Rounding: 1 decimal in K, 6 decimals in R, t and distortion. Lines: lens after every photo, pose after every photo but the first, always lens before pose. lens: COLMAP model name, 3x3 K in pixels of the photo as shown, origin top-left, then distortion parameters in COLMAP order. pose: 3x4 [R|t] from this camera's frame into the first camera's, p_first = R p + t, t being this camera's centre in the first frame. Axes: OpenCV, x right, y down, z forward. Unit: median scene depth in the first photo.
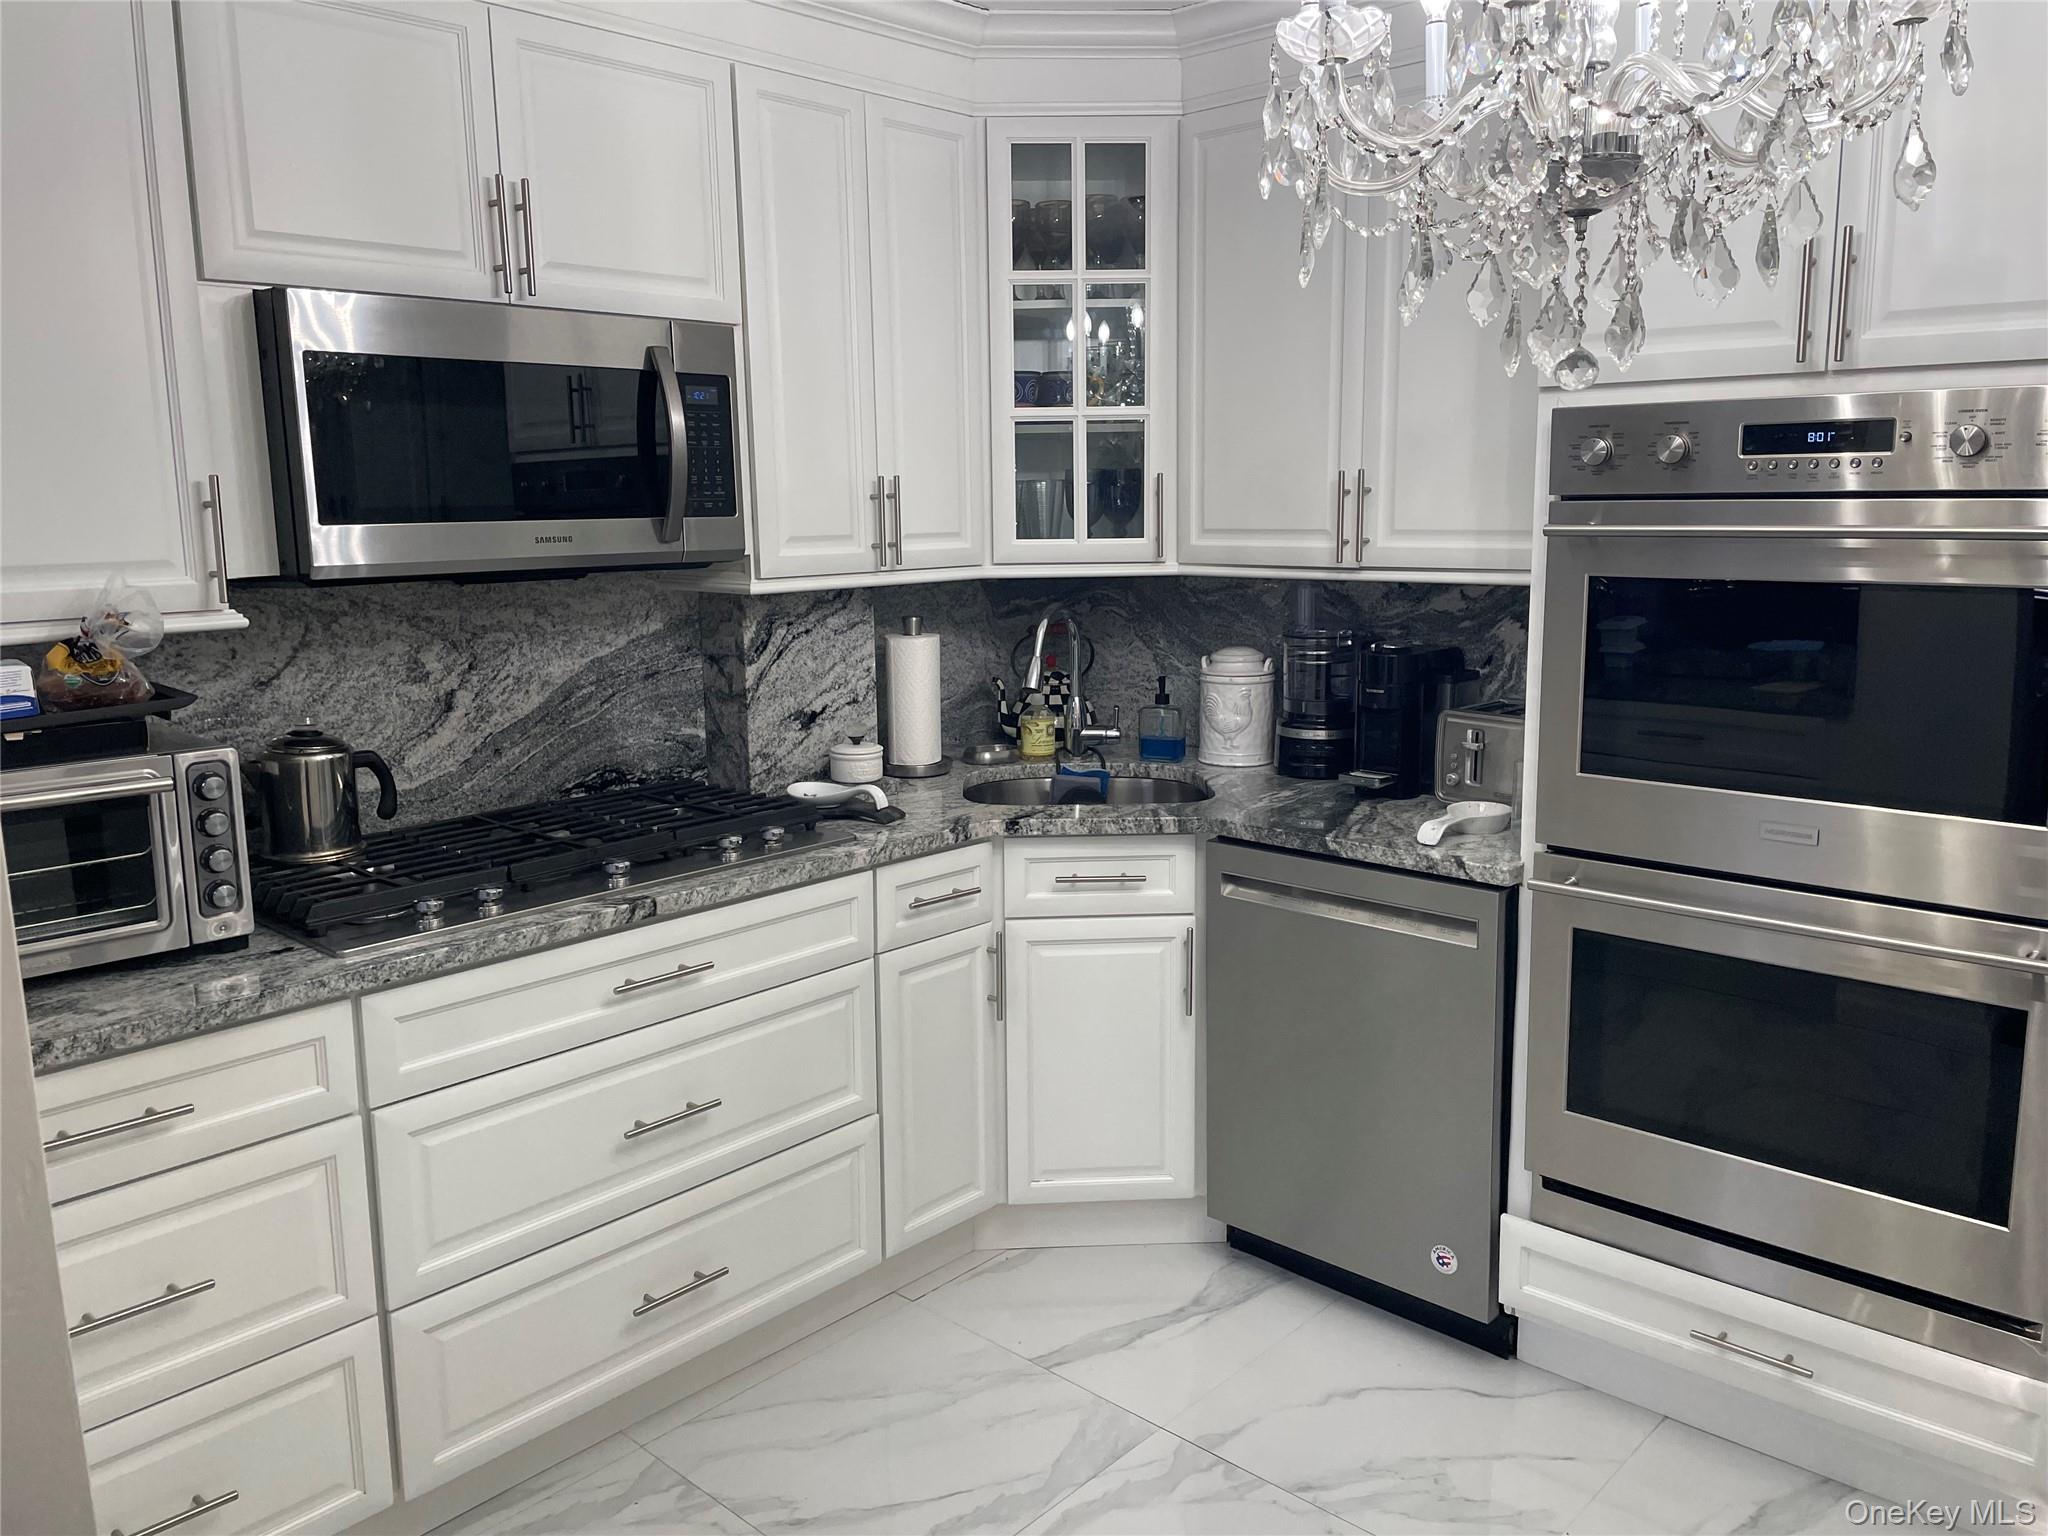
lens RADIAL K [[1547.6, 0, 1041.4], [0, 1547.6, 761.9], [0, 0, 1]] dist [0.076538, -0.093908]
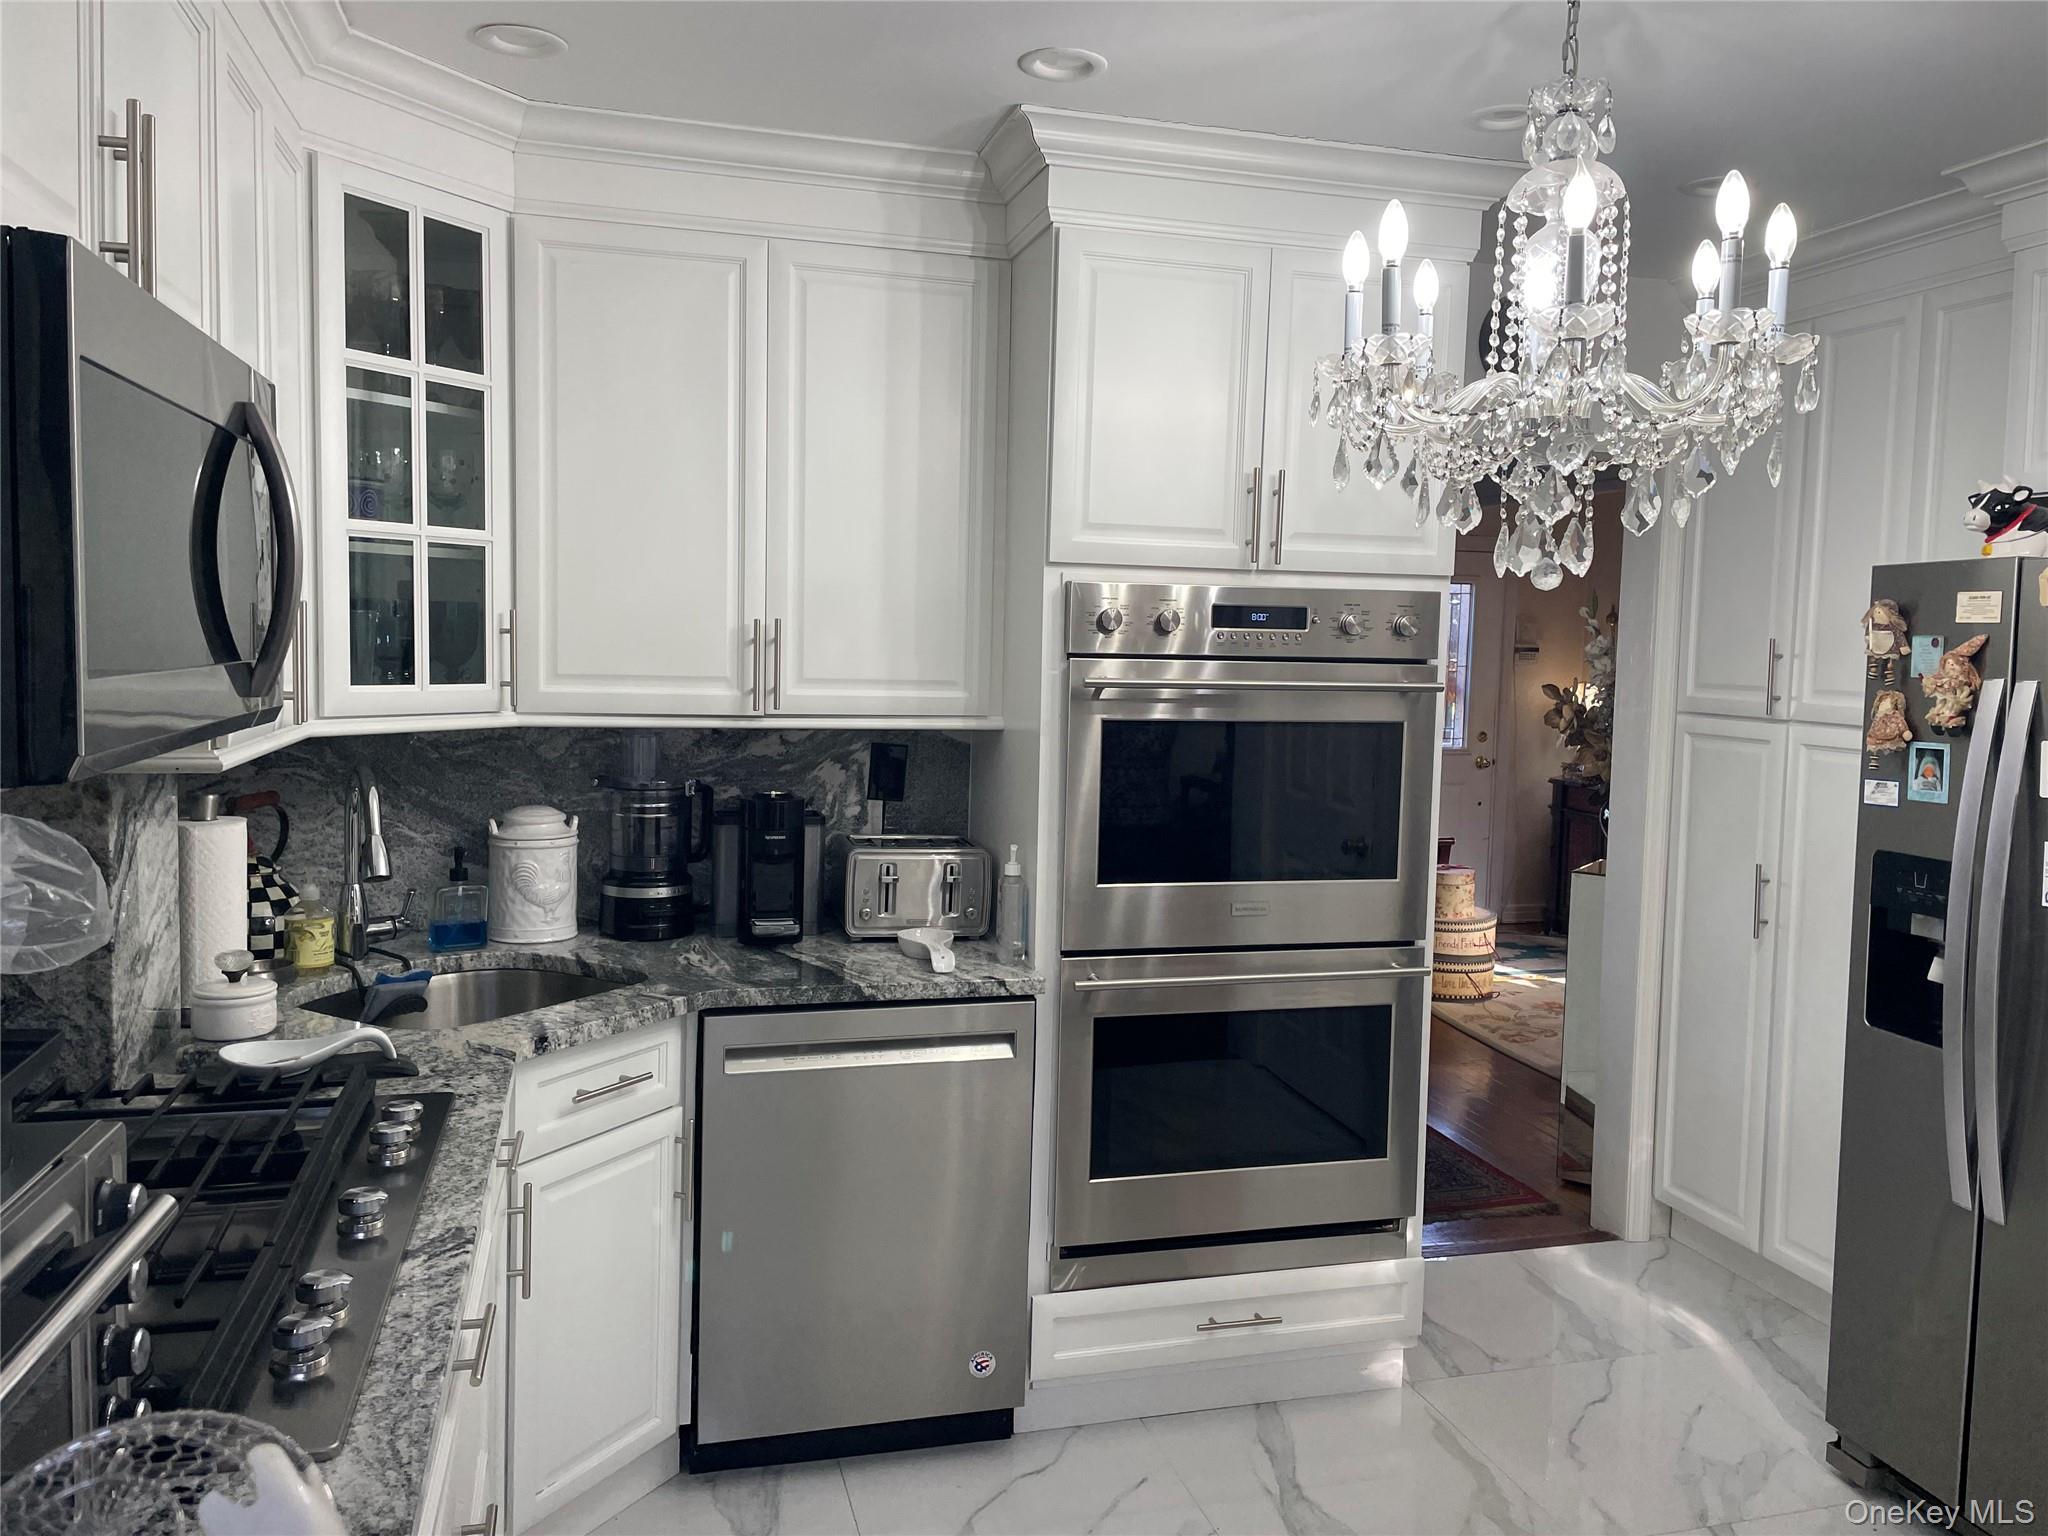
lens RADIAL K [[1547.6, 0, 1040.7], [0, 1547.6, 748.9], [0, 0, 1]] dist [0.076538, -0.093908]
pose [[0.521913, -0.037083, 0.852192, -0.540338], [0.117466, 0.992661, -0.028745, -0.053284], [-0.844872, 0.115107, 0.522438, 0.328249]]
